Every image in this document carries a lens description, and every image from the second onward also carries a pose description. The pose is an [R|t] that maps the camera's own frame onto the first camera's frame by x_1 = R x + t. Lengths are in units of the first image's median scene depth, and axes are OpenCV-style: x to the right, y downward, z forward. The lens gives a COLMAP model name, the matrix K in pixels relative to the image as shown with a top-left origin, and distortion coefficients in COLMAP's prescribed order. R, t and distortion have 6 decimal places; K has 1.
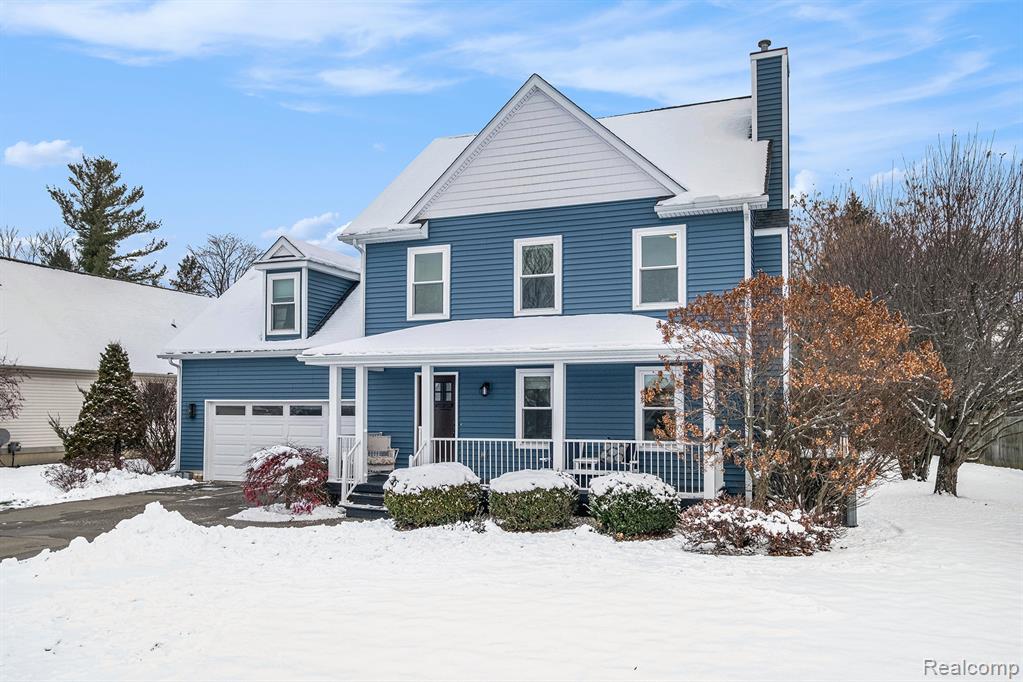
lens RADIAL K [[750.7, 0, 503.2], [0, 750.7, 340.6], [0, 0, 1]] dist [0.004862, 0.028290]
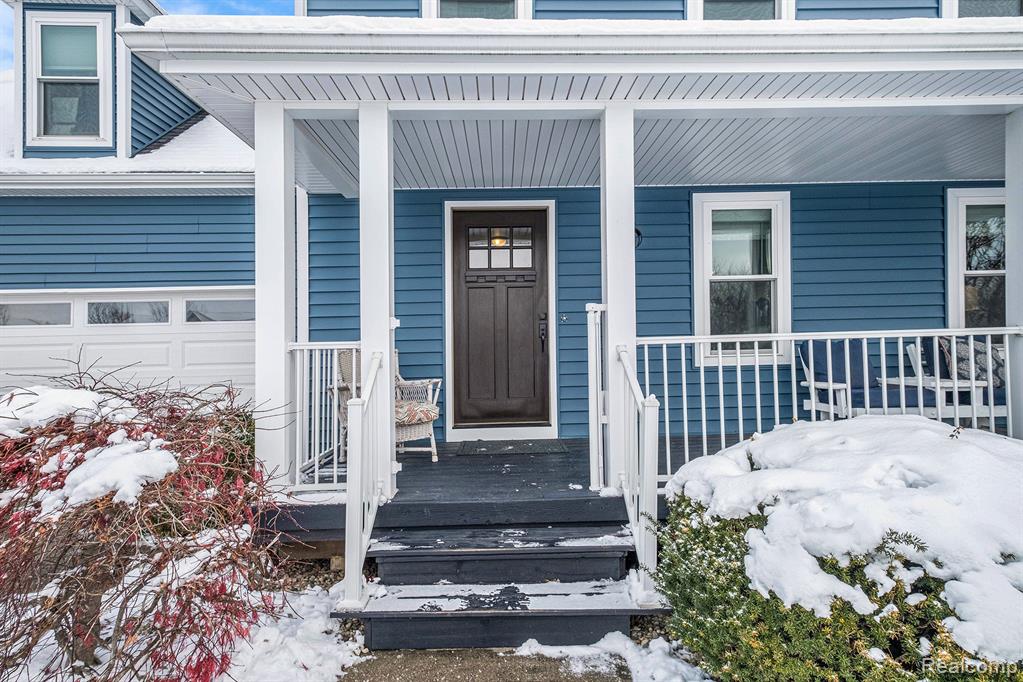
lens RADIAL K [[516.4, 0, 511.6], [0, 516.4, 331.3], [0, 0, 1]] dist [-0.021319, -0.000872]
pose [[0.915850, -0.008779, 0.401426, -0.204923], [-0.016661, 0.998069, 0.059839, 0.100870], [-0.401176, -0.061491, 0.913935, 0.723239]]
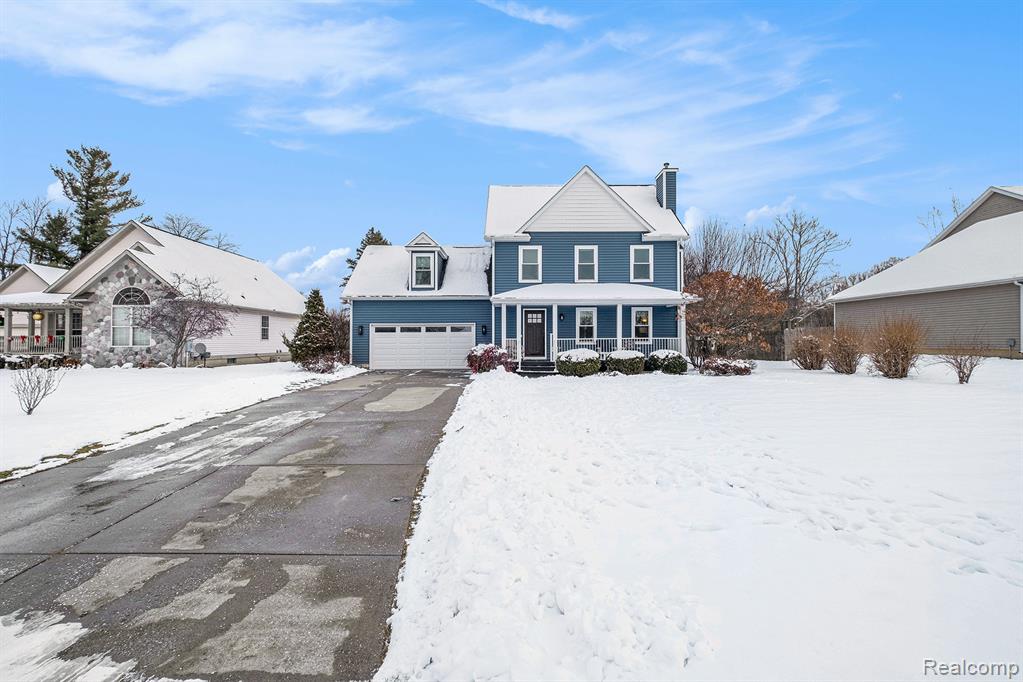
lens RADIAL K [[447.0, 0, 511.7], [0, 447.0, 340.9], [0, 0, 1]] dist [-0.007232, -0.001781]
pose [[0.922267, -0.012595, 0.386349, -0.621864], [-0.025013, 0.995430, 0.092160, 0.019233], [-0.385744, -0.094660, 0.917737, -0.101079]]
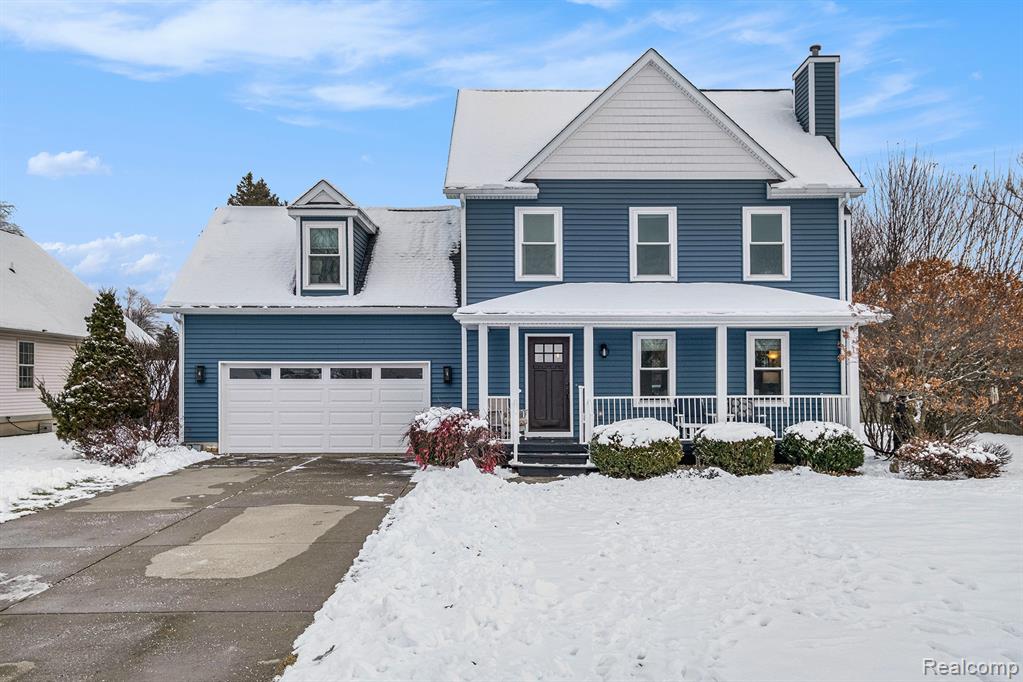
lens RADIAL K [[839.3, 0, 502.8], [0, 839.3, 345.7], [0, 0, 1]] dist [-0.010833, -0.003995]
pose [[0.930072, 0.009857, 0.367245, -0.563066], [-0.028966, 0.998496, 0.046557, 0.007622], [-0.366234, -0.053939, 0.928958, -0.023275]]
